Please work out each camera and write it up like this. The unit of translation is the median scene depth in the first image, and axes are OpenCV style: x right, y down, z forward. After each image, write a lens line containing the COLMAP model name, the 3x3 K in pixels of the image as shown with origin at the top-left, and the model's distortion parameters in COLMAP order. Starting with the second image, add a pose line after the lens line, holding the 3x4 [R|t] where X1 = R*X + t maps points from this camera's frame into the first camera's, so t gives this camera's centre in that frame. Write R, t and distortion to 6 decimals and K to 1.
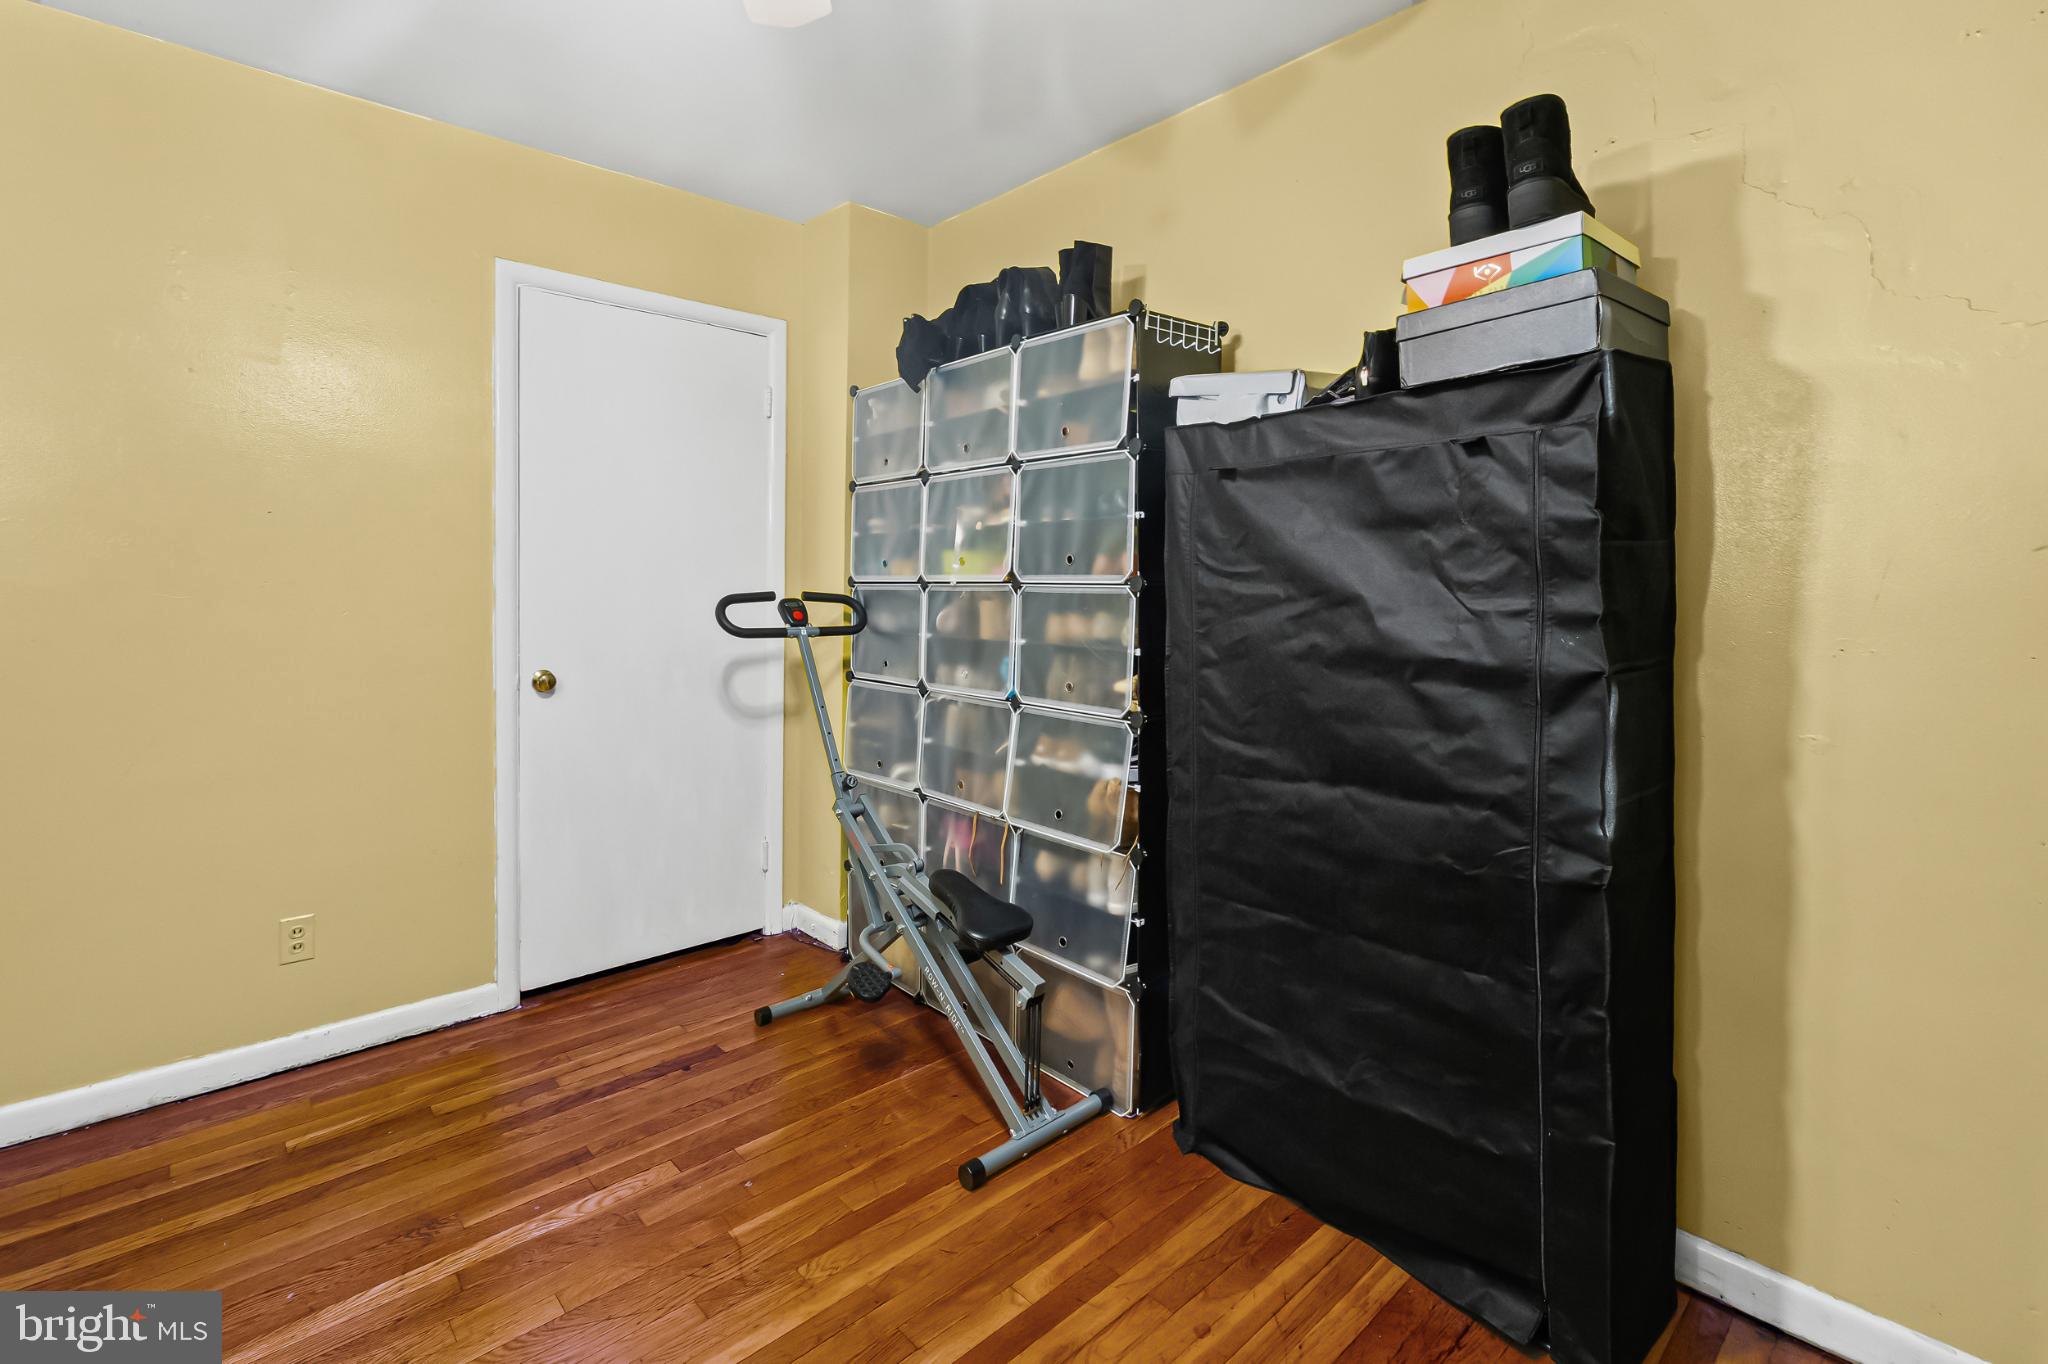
lens RADIAL K [[923.0, 0, 1027.5], [0, 923.0, 616.5], [0, 0, 1]] dist [0.000266, 0.000171]
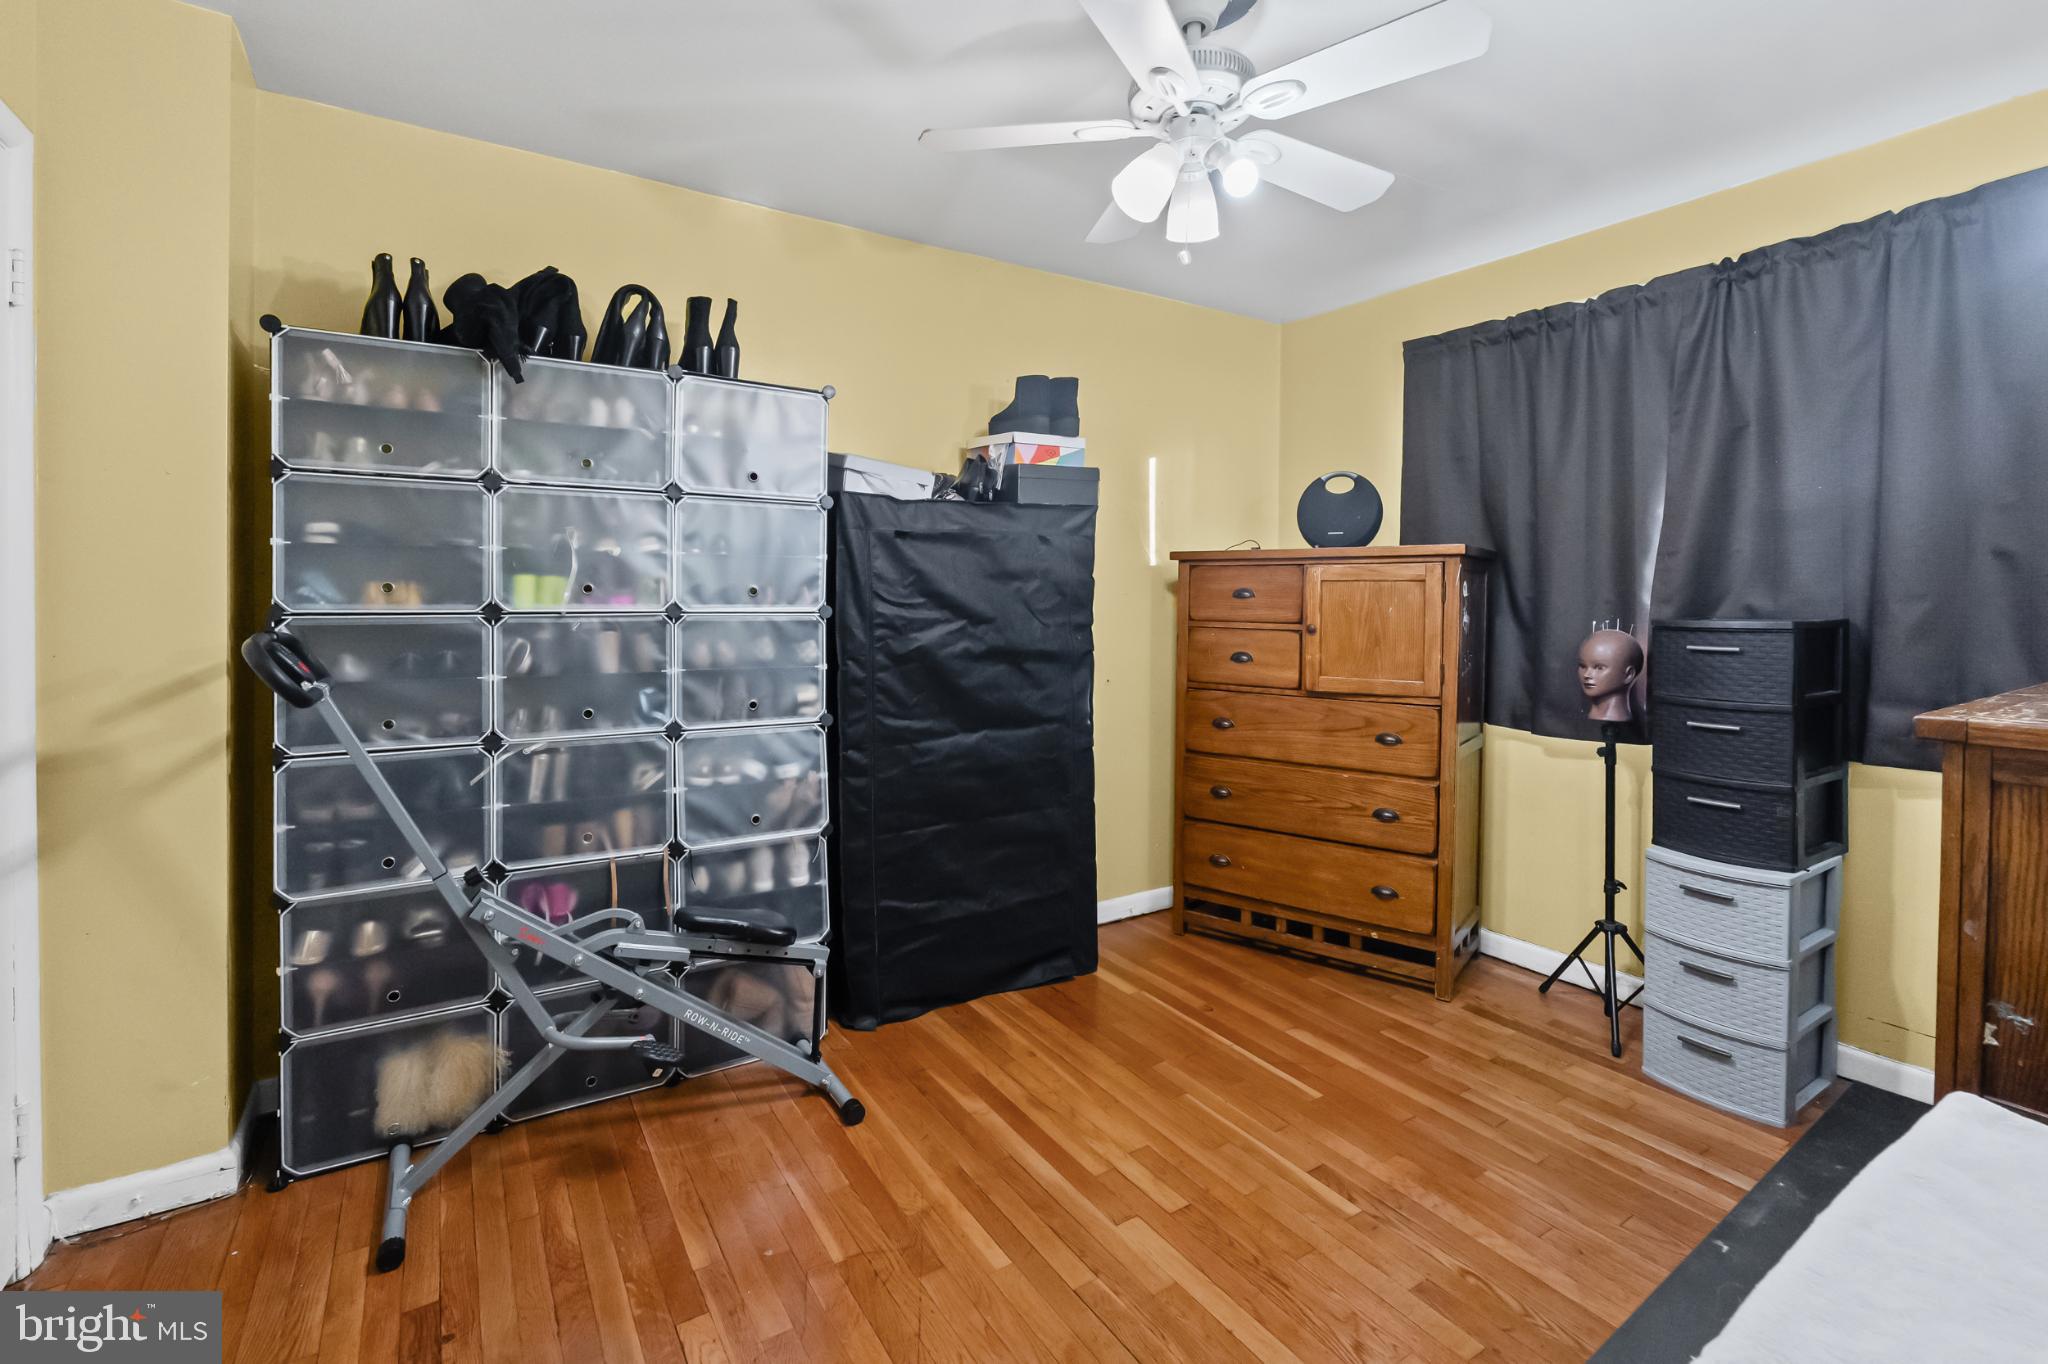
lens RADIAL K [[923.0, 0, 1027.5], [0, 923.0, 616.5], [0, 0, 1]] dist [0.000266, 0.000171]
pose [[0.180318, -0.028752, 0.983188, -1.210421], [0.028199, 0.999313, 0.024052, -0.058707], [-0.983204, 0.023388, 0.181005, 0.567193]]
